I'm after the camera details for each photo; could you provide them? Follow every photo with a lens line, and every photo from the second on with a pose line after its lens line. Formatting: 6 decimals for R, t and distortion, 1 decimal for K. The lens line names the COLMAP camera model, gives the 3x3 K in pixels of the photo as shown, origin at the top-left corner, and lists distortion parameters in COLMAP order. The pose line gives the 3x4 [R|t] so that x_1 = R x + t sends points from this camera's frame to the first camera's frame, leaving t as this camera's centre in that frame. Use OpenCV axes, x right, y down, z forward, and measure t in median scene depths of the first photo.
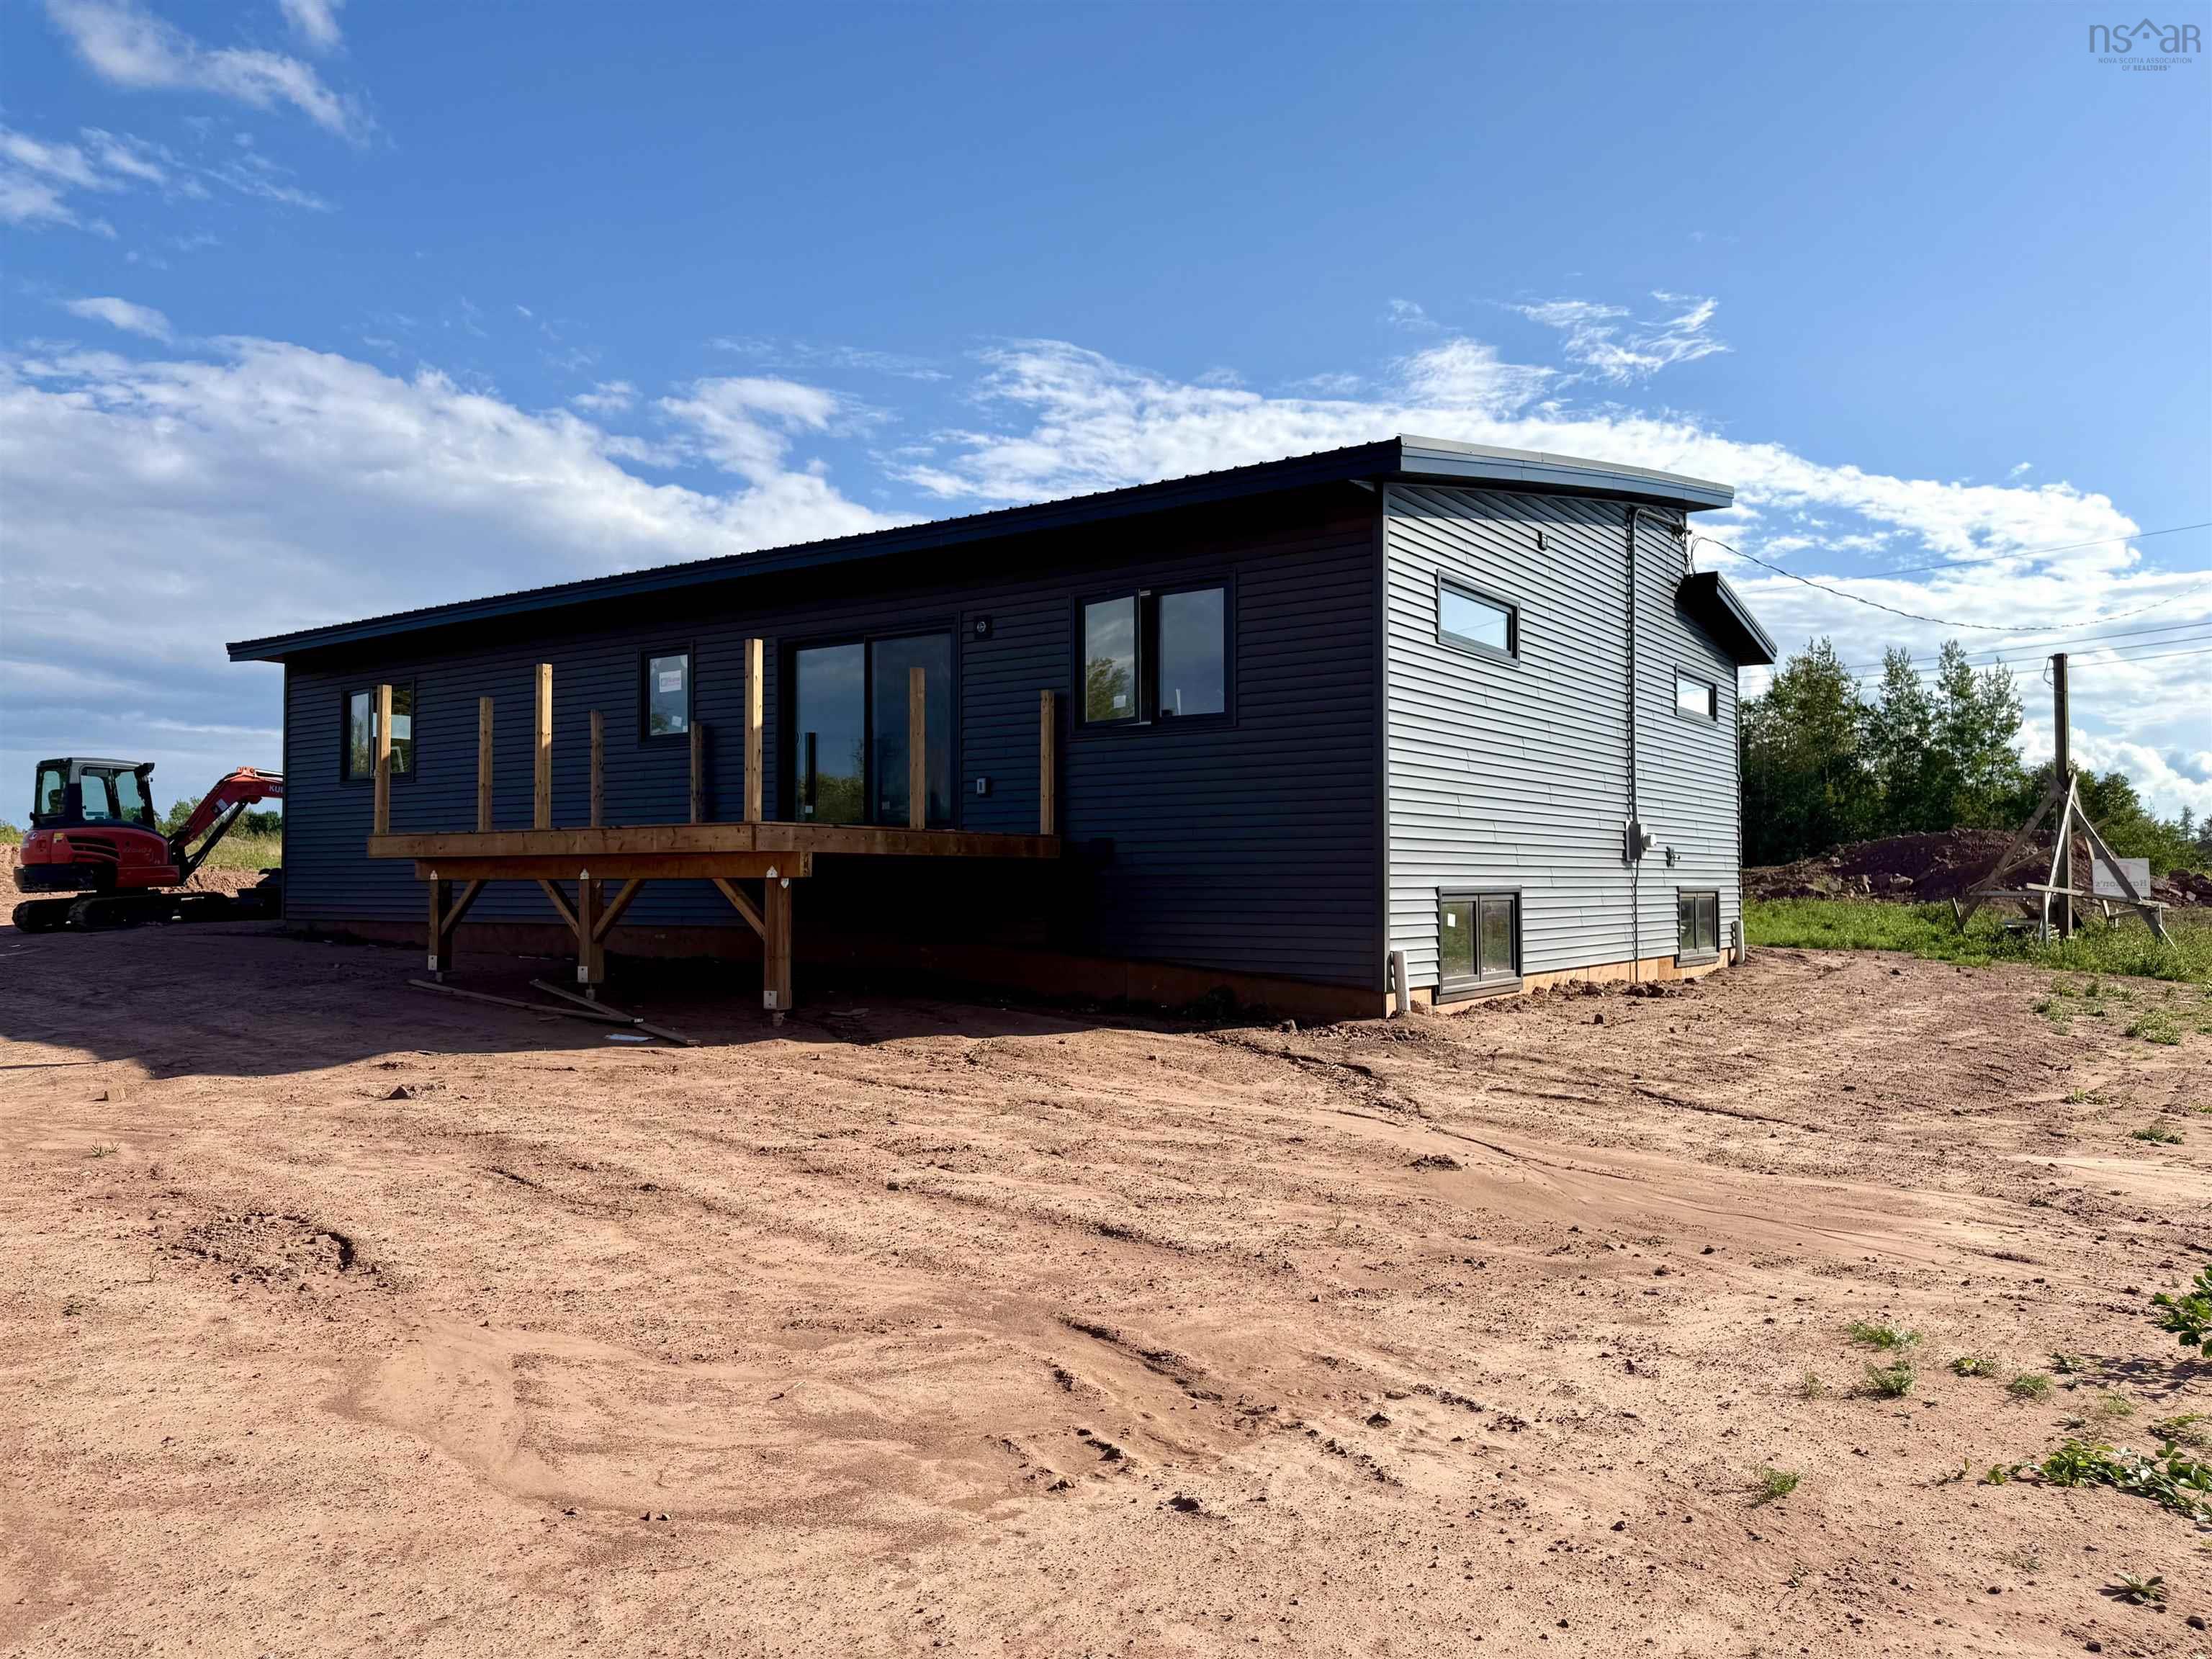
lens RADIAL K [[1553.2, 0, 1113.8], [0, 1553.2, 824.1], [0, 0, 1]] dist [0.067822, -0.092298]
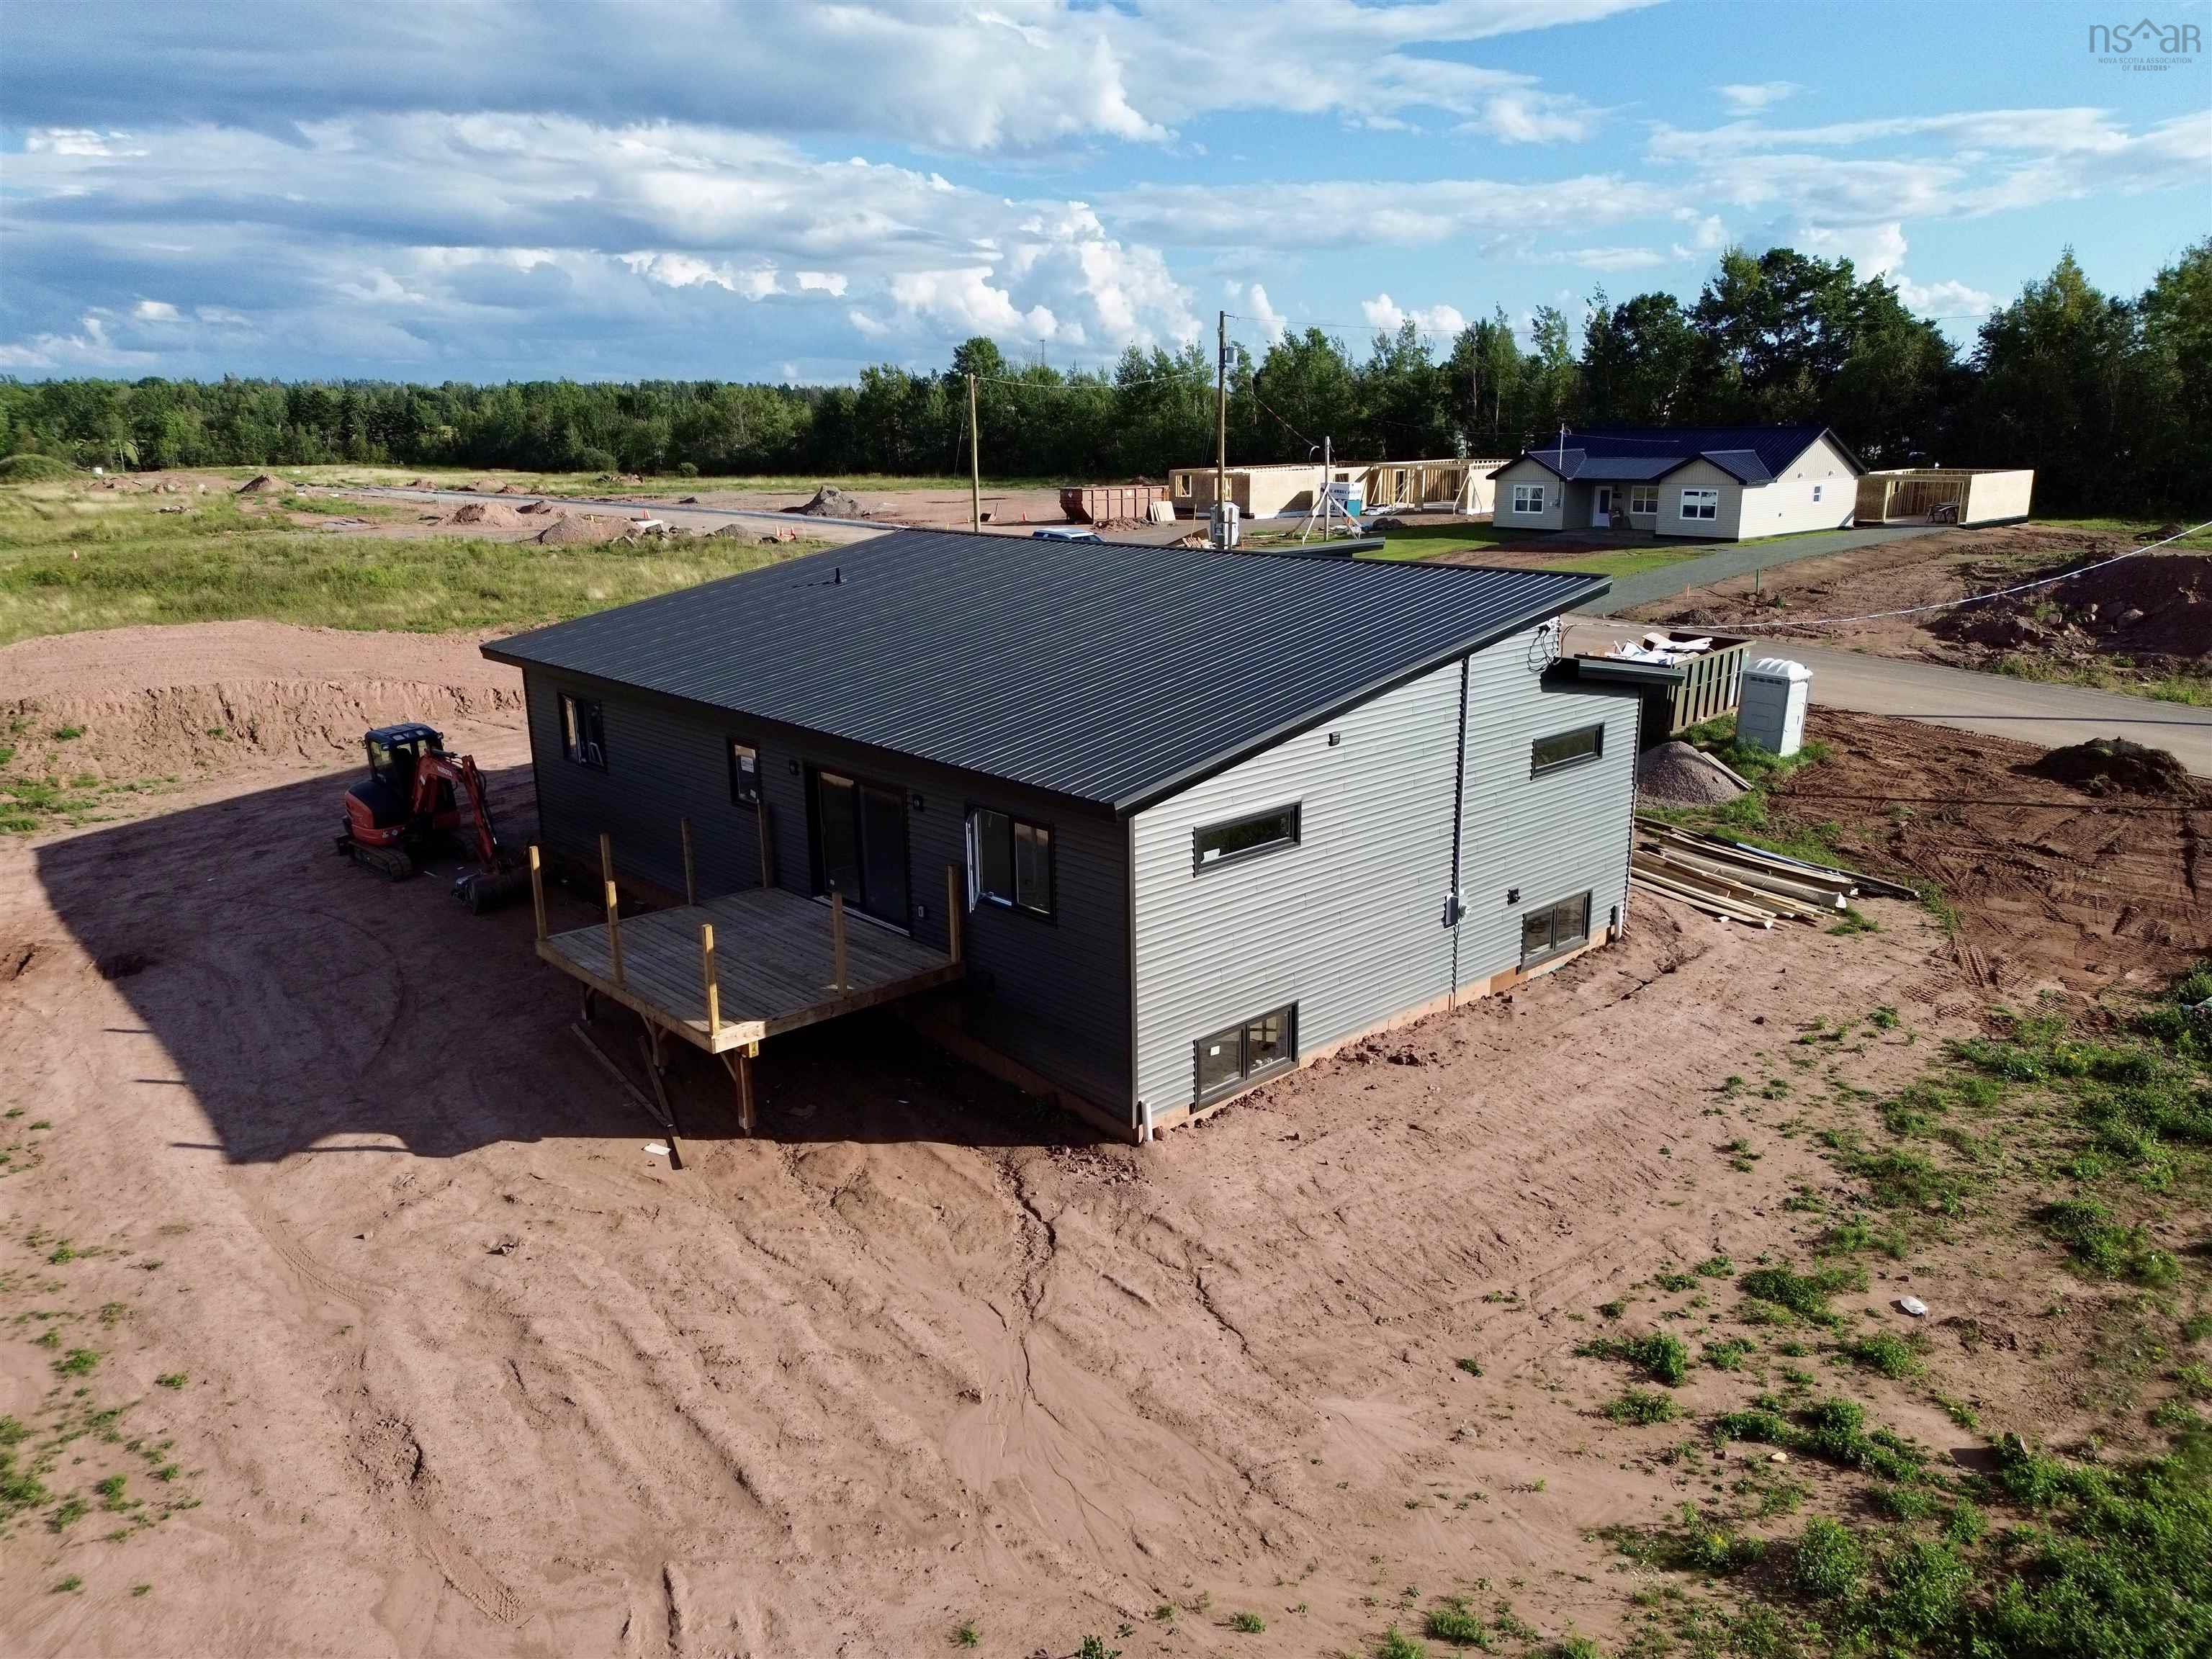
lens RADIAL K [[1547.6, 0, 1111.8], [0, 1547.6, 829.6], [0, 0, 1]] dist [0.067779, -0.067463]
pose [[0.977211, 0.041464, -0.208182, 0.352154], [0.020612, 0.957567, 0.287474, -0.466878], [0.211268, -0.285214, 0.934890, -0.257844]]
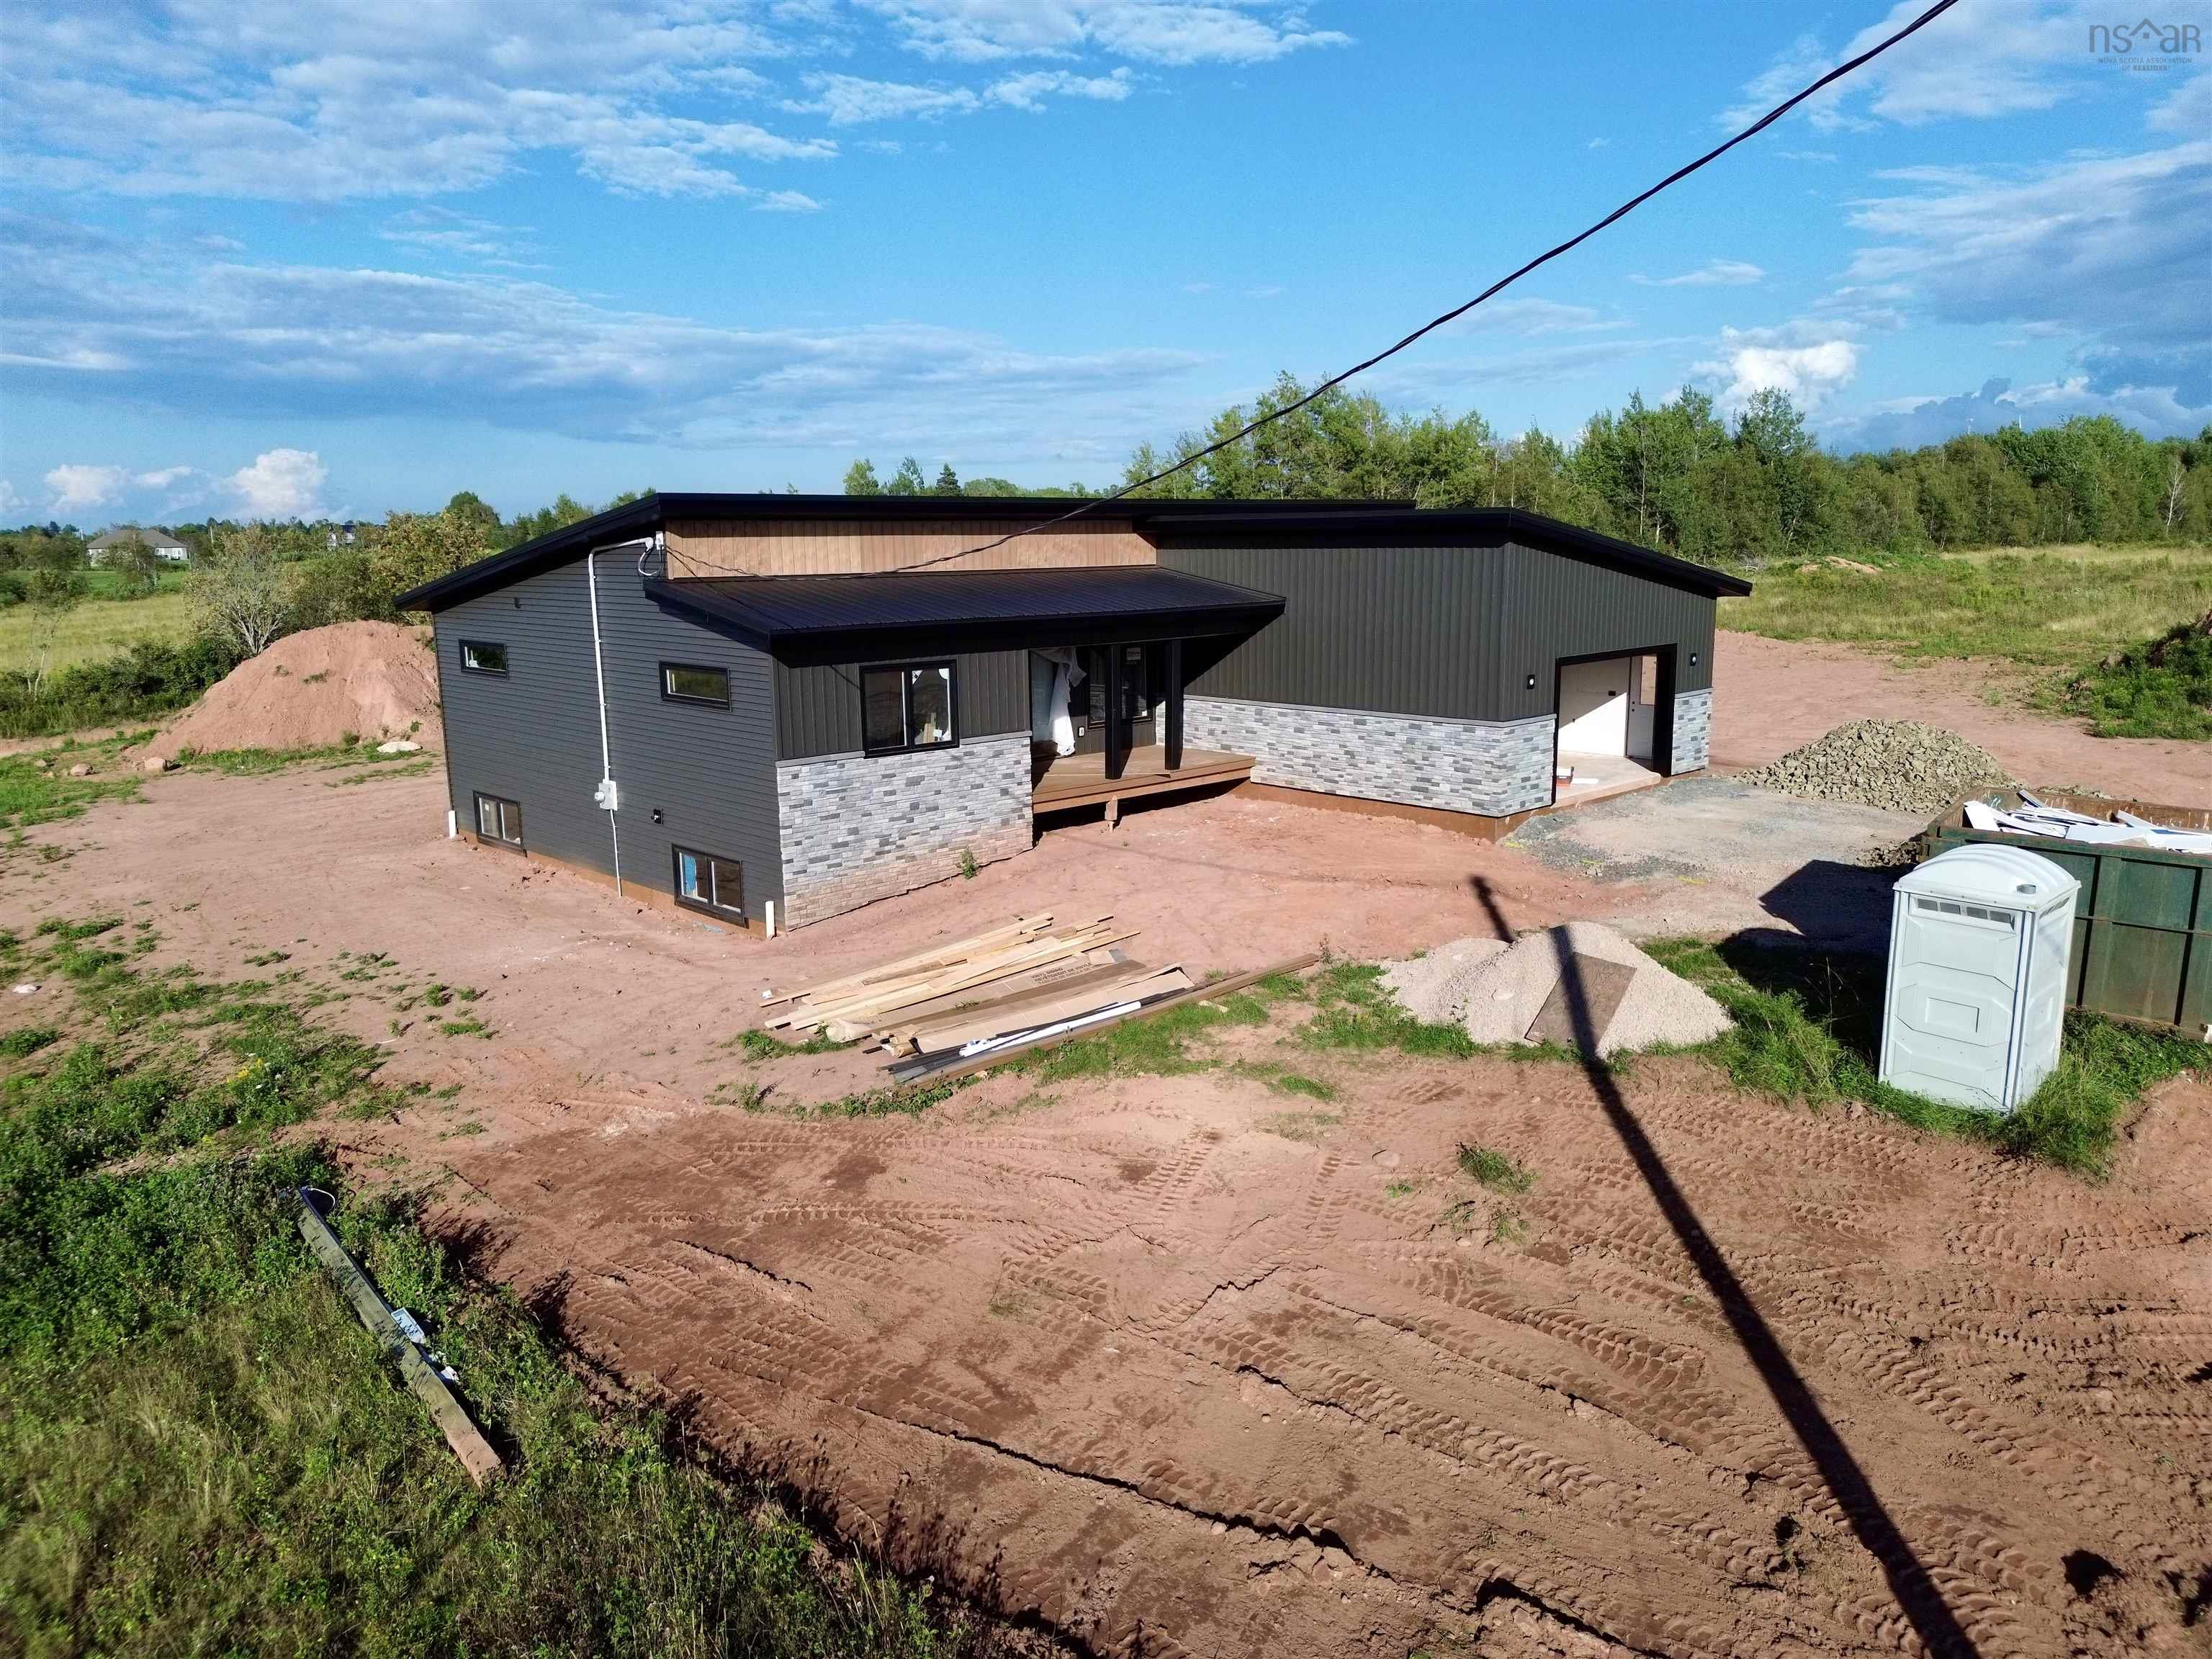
lens RADIAL K [[1547.6, 0, 1103.3], [0, 1547.6, 825.0], [0, 0, 1]] dist [0.067779, -0.067463]
pose [[-0.190165, 0.185236, -0.964119, 1.755038], [0.047051, 0.982630, 0.179512, -0.210646], [0.980624, -0.011226, -0.195577, 1.875935]]
